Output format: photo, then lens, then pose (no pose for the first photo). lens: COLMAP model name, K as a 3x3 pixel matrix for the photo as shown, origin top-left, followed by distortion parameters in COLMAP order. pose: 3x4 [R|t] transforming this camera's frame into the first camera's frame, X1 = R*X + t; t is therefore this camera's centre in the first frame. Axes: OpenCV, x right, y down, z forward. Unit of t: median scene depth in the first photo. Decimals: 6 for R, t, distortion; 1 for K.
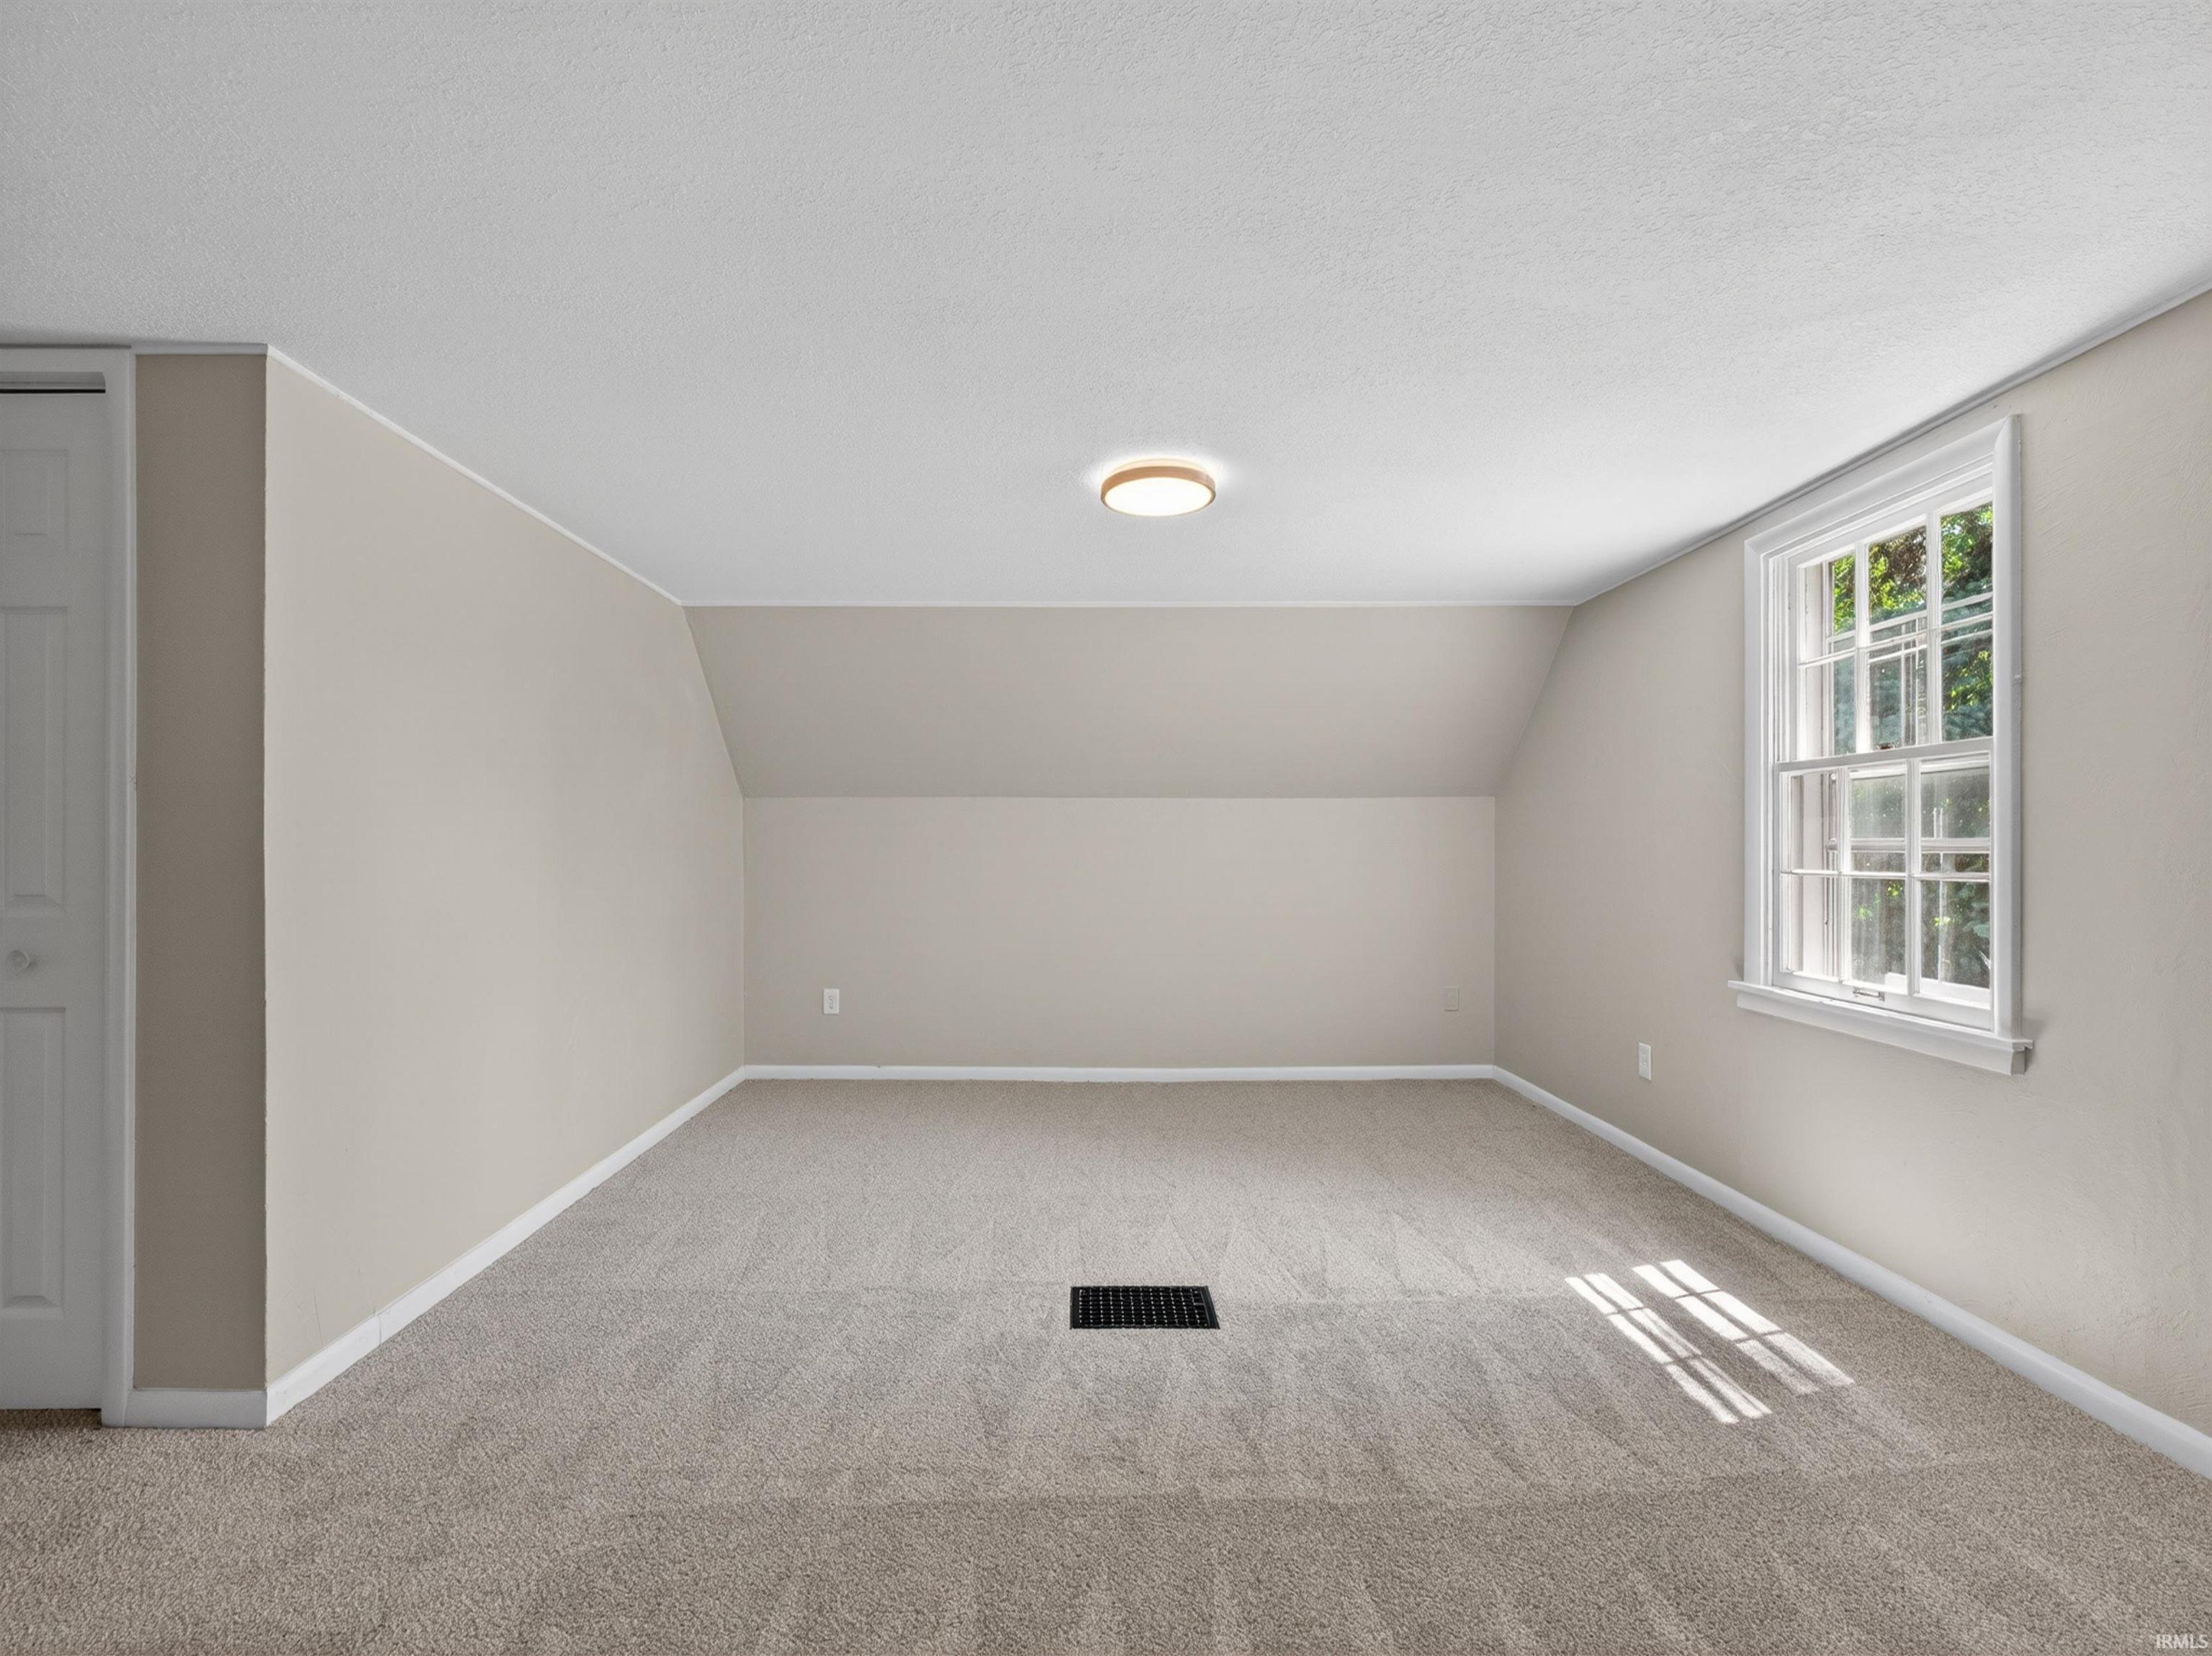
lens RADIAL K [[1049.5, 0, 1087.2], [0, 1049.5, 835.0], [0, 0, 1]] dist [-0.000963, -0.000452]
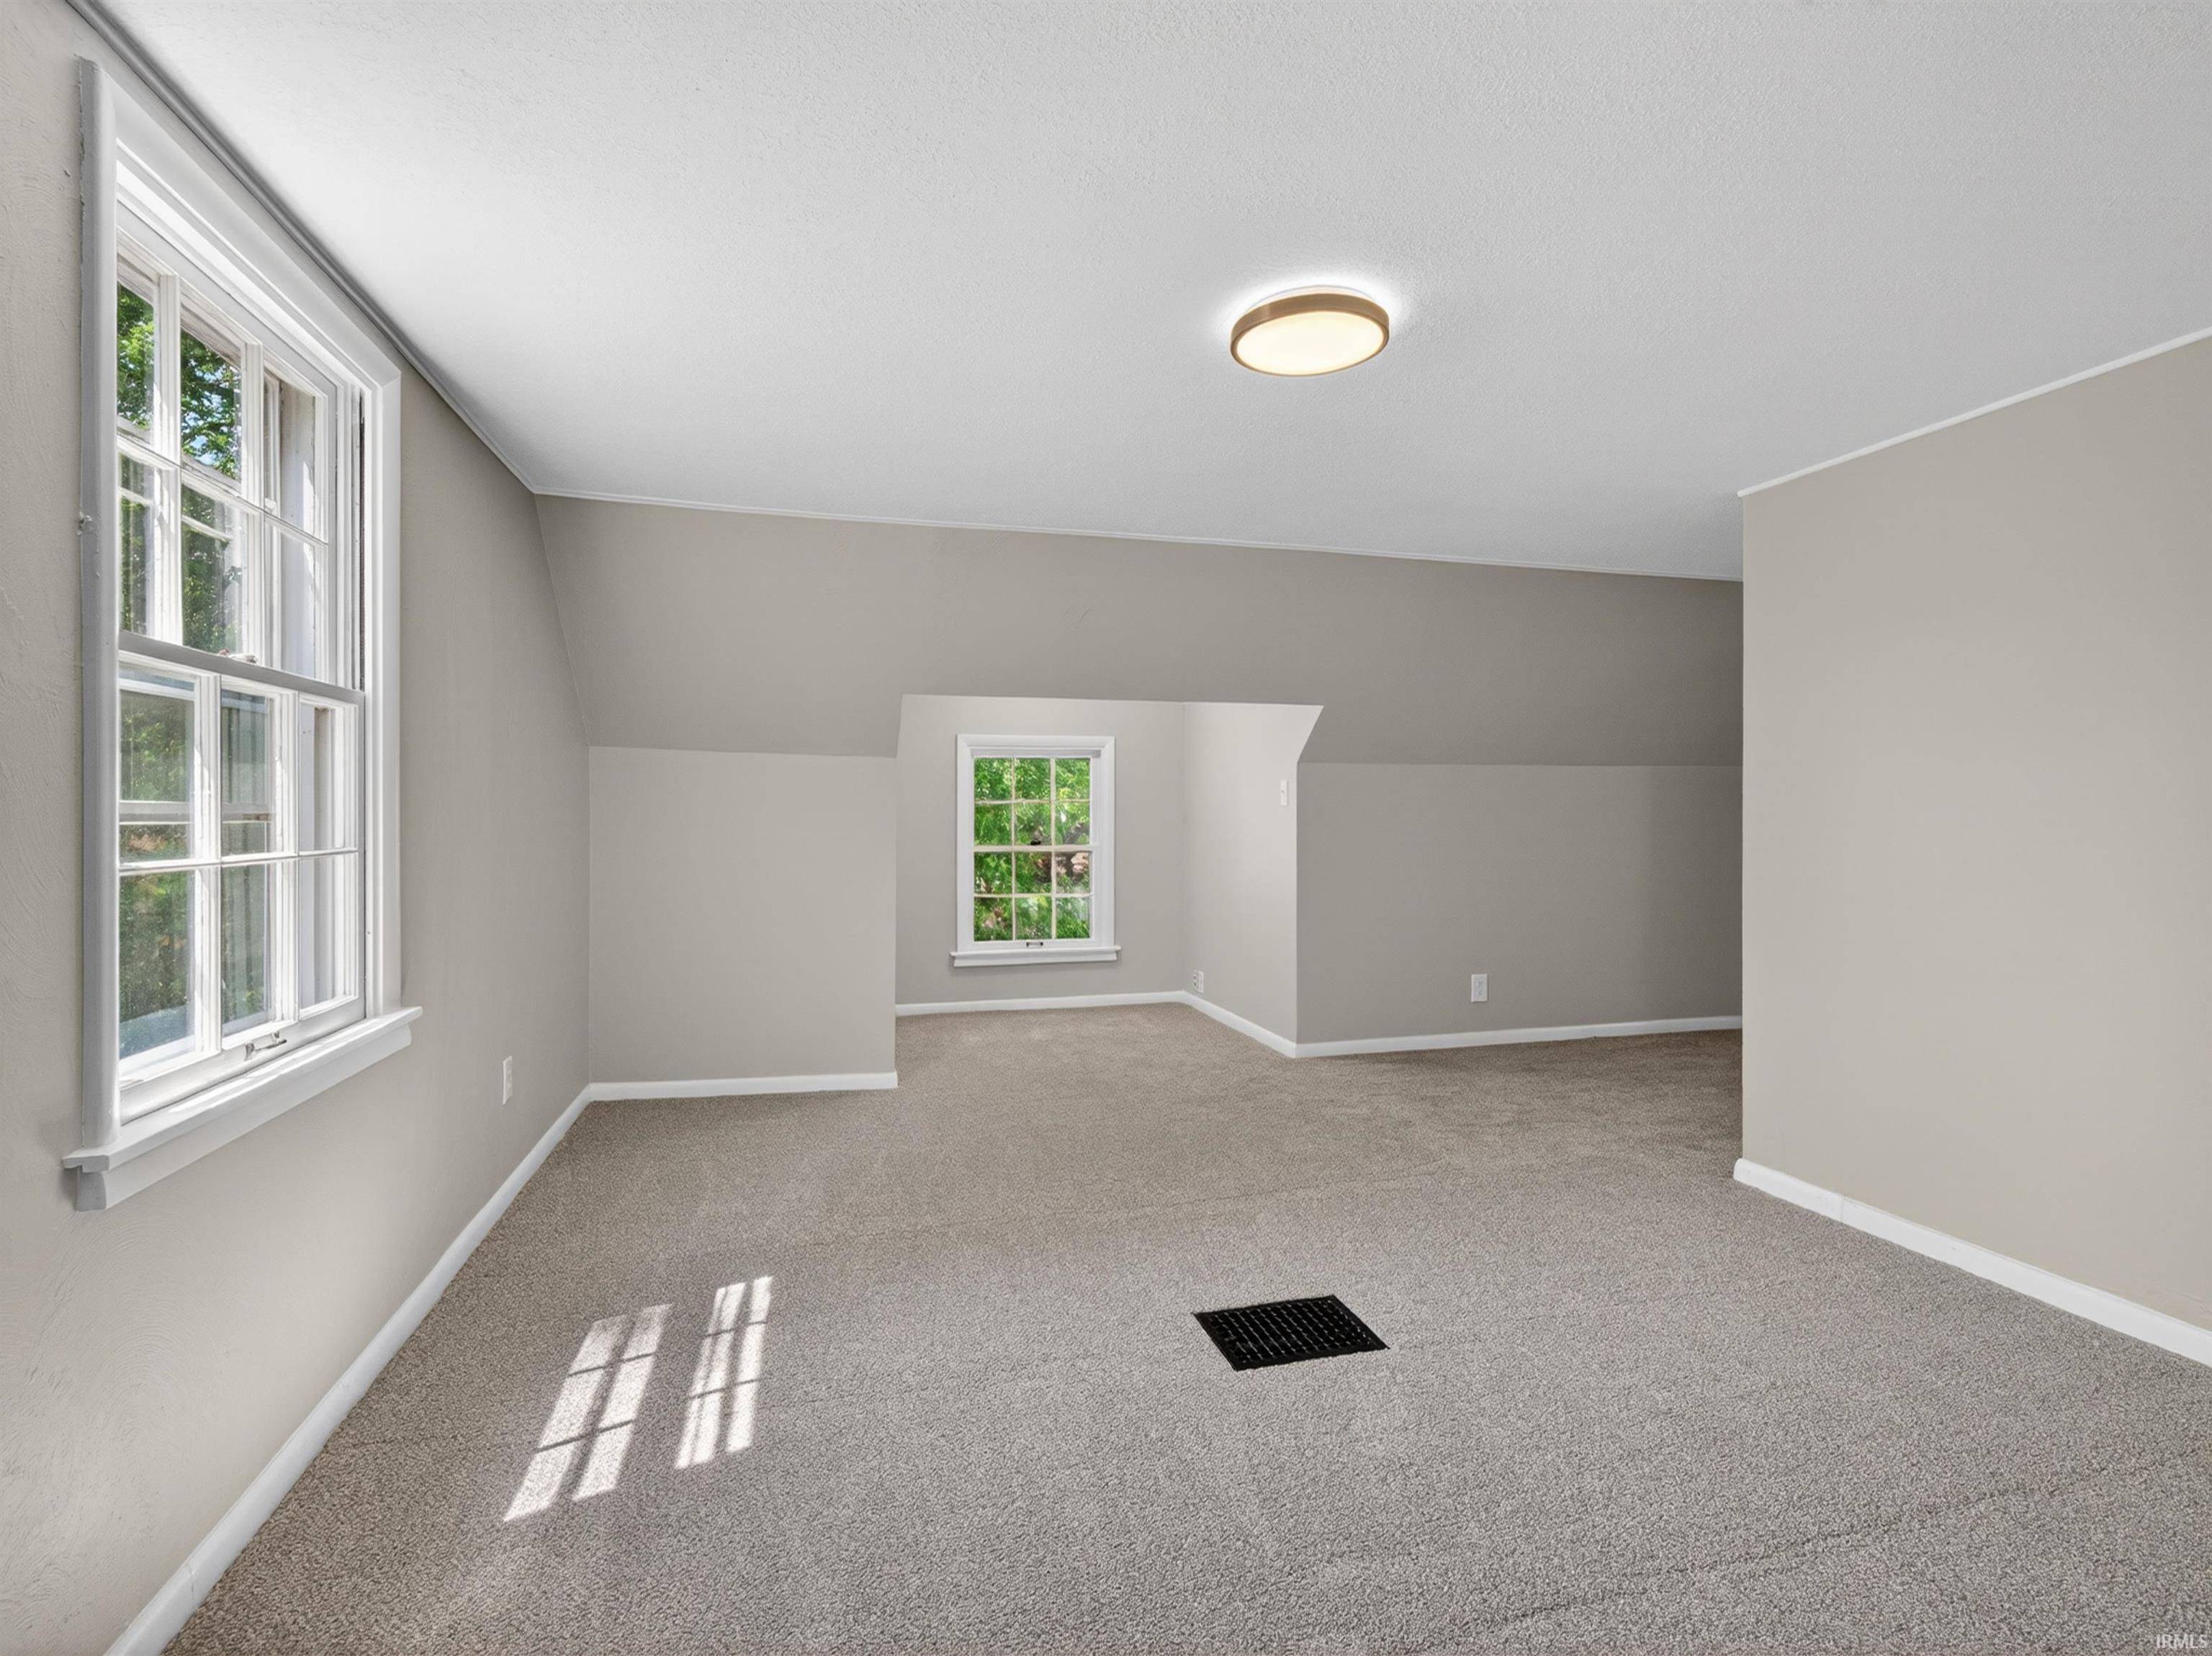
lens RADIAL K [[1049.5, 0, 1087.2], [0, 1049.5, 835.0], [0, 0, 1]] dist [-0.000963, -0.000452]
pose [[-0.970224, 0.003934, -0.242177, 0.464057], [0.003021, 0.999987, 0.004143, 0.019053], [0.242190, 0.003288, -0.970223, 1.989732]]
